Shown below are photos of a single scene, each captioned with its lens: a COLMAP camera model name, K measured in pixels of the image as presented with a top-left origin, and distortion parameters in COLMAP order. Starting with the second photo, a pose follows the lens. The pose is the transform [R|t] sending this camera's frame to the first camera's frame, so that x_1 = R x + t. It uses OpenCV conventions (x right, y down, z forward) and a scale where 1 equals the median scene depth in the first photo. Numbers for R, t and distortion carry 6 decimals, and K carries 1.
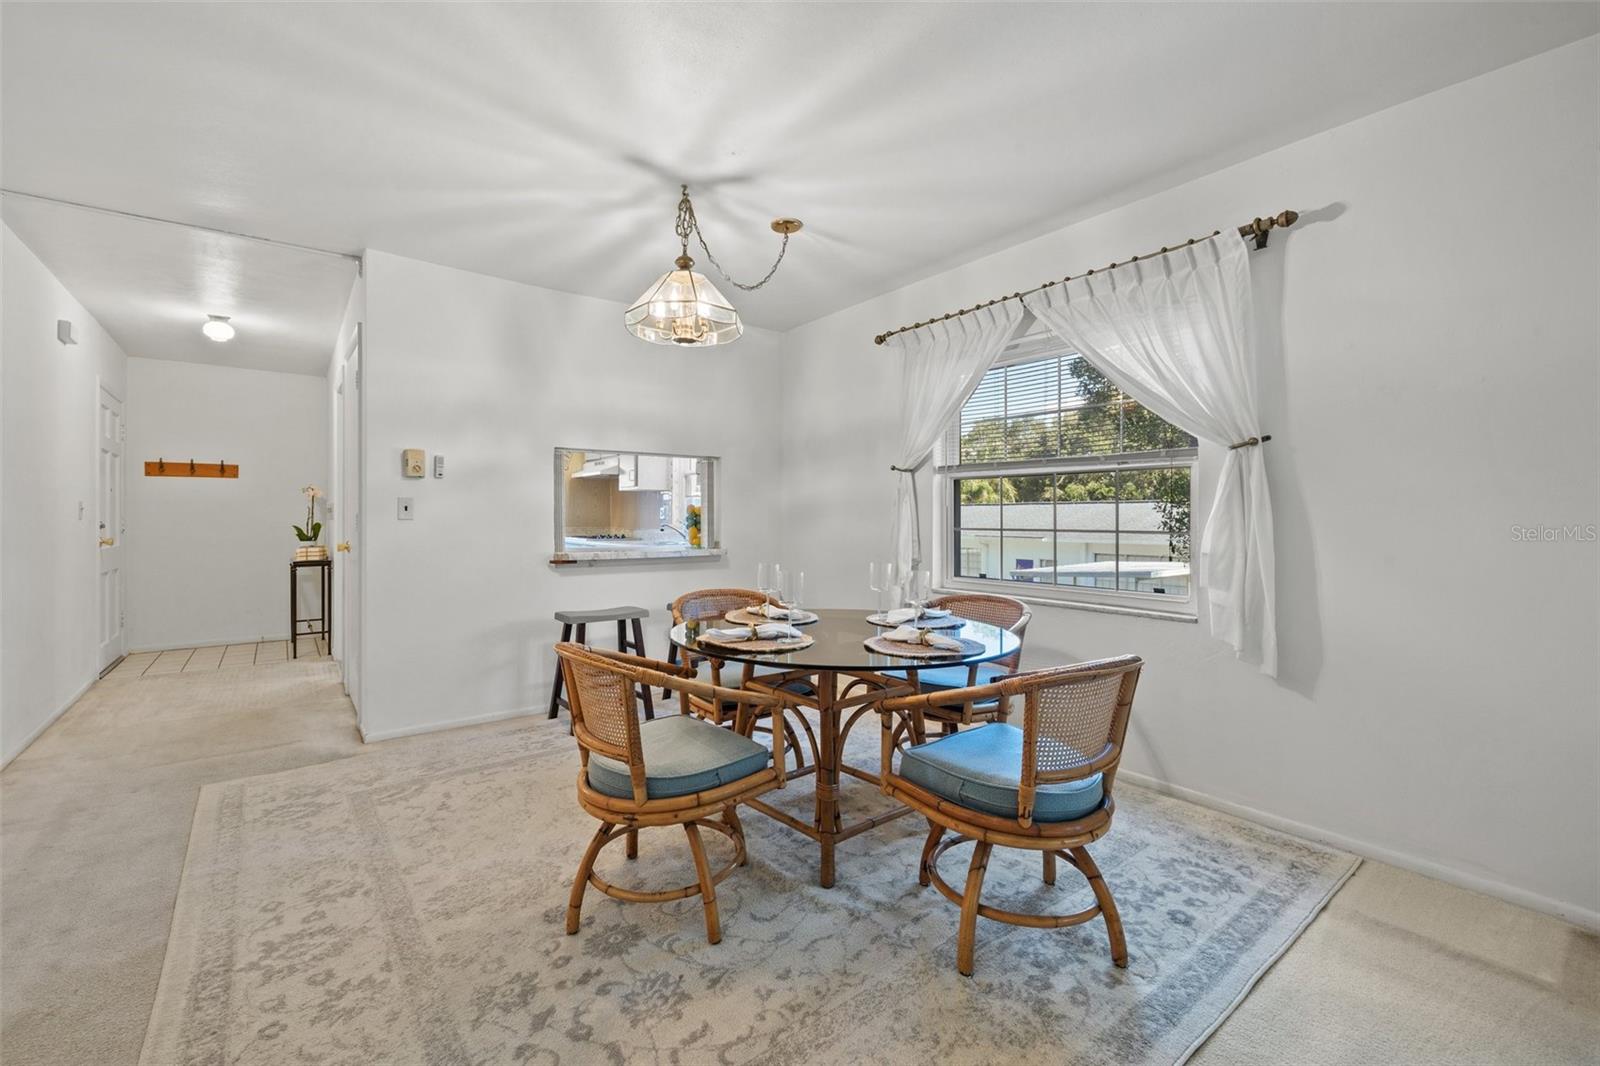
lens RADIAL K [[678.9, 0, 792.7], [0, 678.9, 515.2], [0, 0, 1]] dist [0.000167, 0.000287]
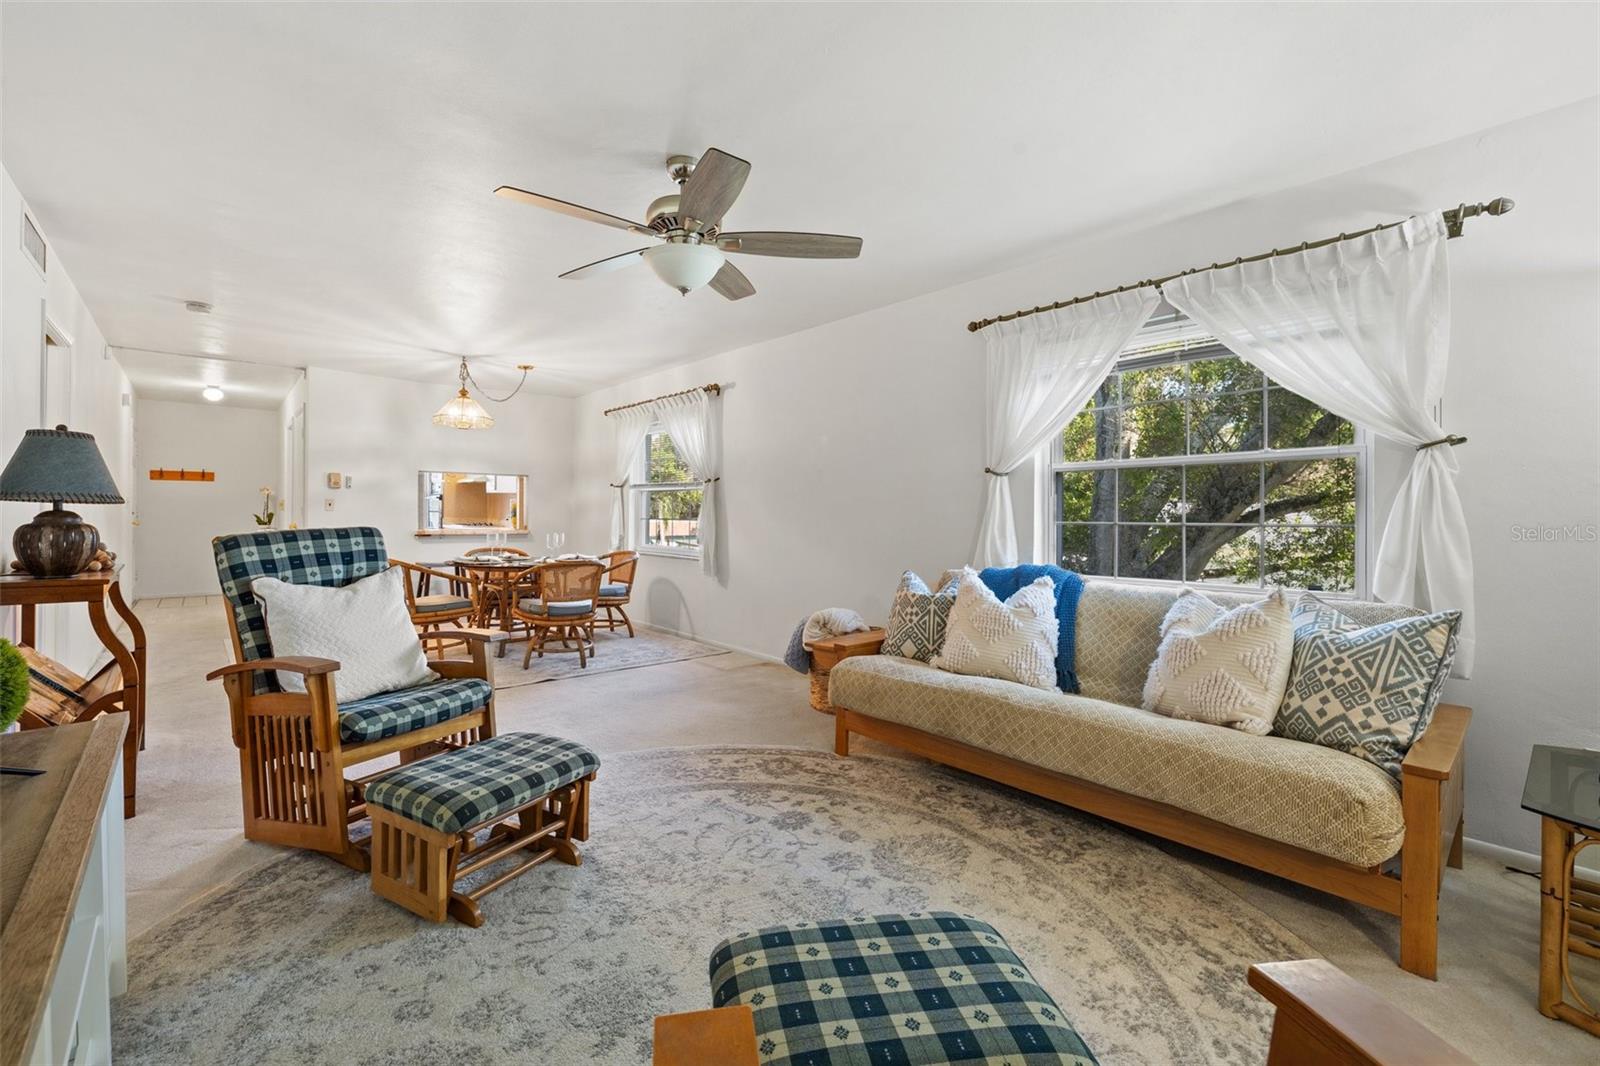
lens RADIAL K [[678.9, 0, 792.7], [0, 678.9, 515.2], [0, 0, 1]] dist [0.000167, 0.000287]
pose [[0.997868, 0.008869, 0.064659, 0.756405], [-0.009299, 0.999937, 0.006341, -0.006451], [-0.064598, -0.006929, 0.997887, -1.232895]]
